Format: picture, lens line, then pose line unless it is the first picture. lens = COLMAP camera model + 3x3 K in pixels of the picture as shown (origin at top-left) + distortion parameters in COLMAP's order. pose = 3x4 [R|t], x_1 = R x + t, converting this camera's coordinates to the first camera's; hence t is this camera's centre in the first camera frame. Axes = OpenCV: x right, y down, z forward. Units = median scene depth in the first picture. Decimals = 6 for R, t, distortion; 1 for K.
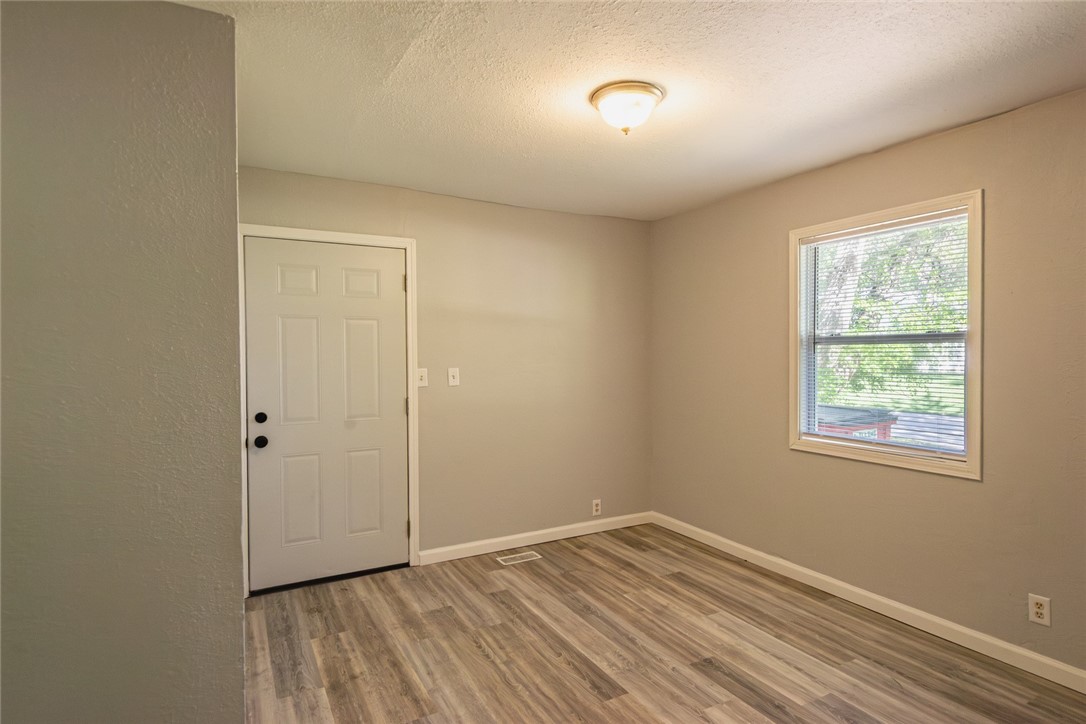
lens RADIAL K [[580.8, 0, 543.0], [0, 580.8, 362.0], [0, 0, 1]] dist [0.003825, 0.000523]
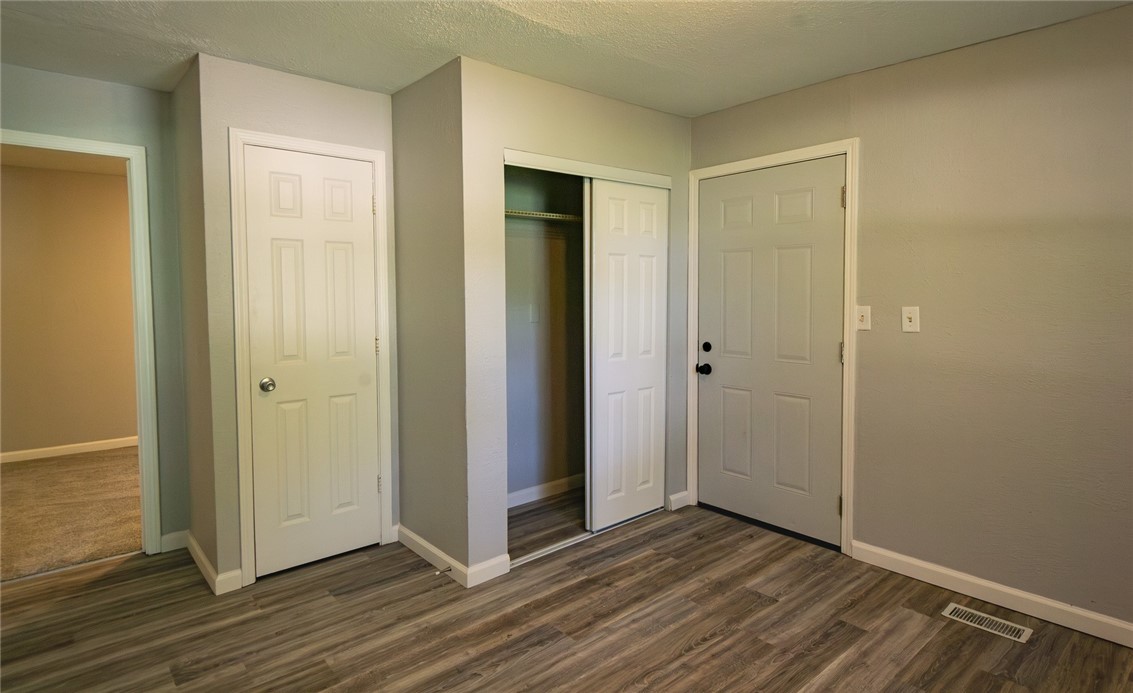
lens RADIAL K [[599.1, 0, 566.7], [0, 599.1, 317.6], [0, 0, 1]] dist [-0.001214, -0.001277]
pose [[0.205640, 0.046187, -0.977537, 0.546076], [-0.010639, 0.998932, 0.044960, -0.005459], [0.978570, 0.001155, 0.205912, 0.516523]]
